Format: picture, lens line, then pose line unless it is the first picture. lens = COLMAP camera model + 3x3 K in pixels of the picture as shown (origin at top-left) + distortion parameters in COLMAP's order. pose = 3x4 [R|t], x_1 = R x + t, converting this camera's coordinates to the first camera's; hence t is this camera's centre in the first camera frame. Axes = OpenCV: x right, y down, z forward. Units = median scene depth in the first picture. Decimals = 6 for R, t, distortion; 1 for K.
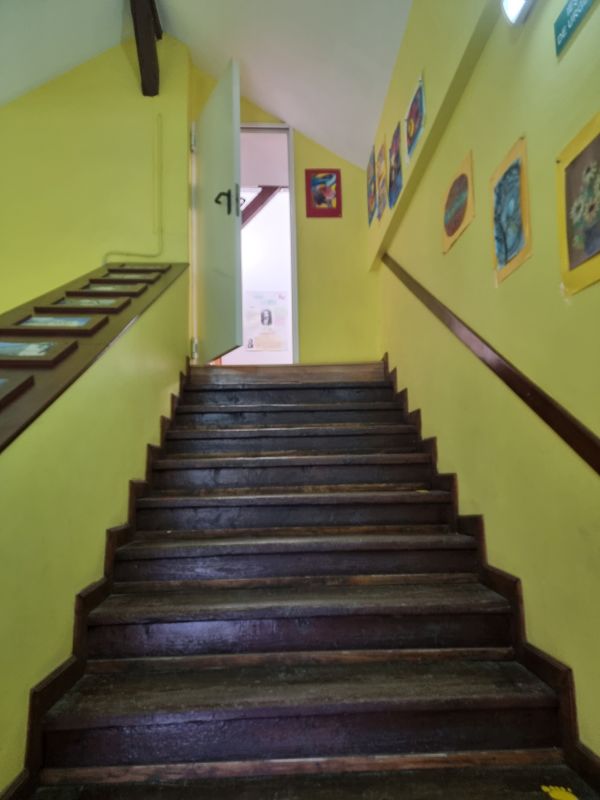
lens RADIAL K [[552.0, 0, 301.2], [0, 552.0, 415.2], [0, 0, 1]] dist [0.088882, -0.068679]
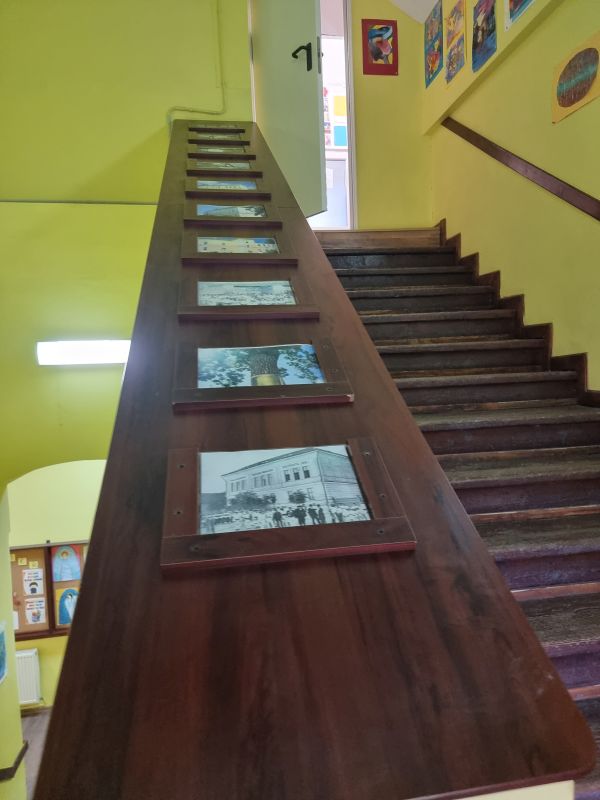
lens RADIAL K [[552.0, 0, 301.2], [0, 552.0, 415.2], [0, 0, 1]] dist [0.088882, -0.068679]
pose [[0.993225, -0.028438, 0.112671, -0.361256], [0.002733, 0.975041, 0.222007, 0.023042], [-0.116172, -0.220195, 0.968513, -0.152875]]
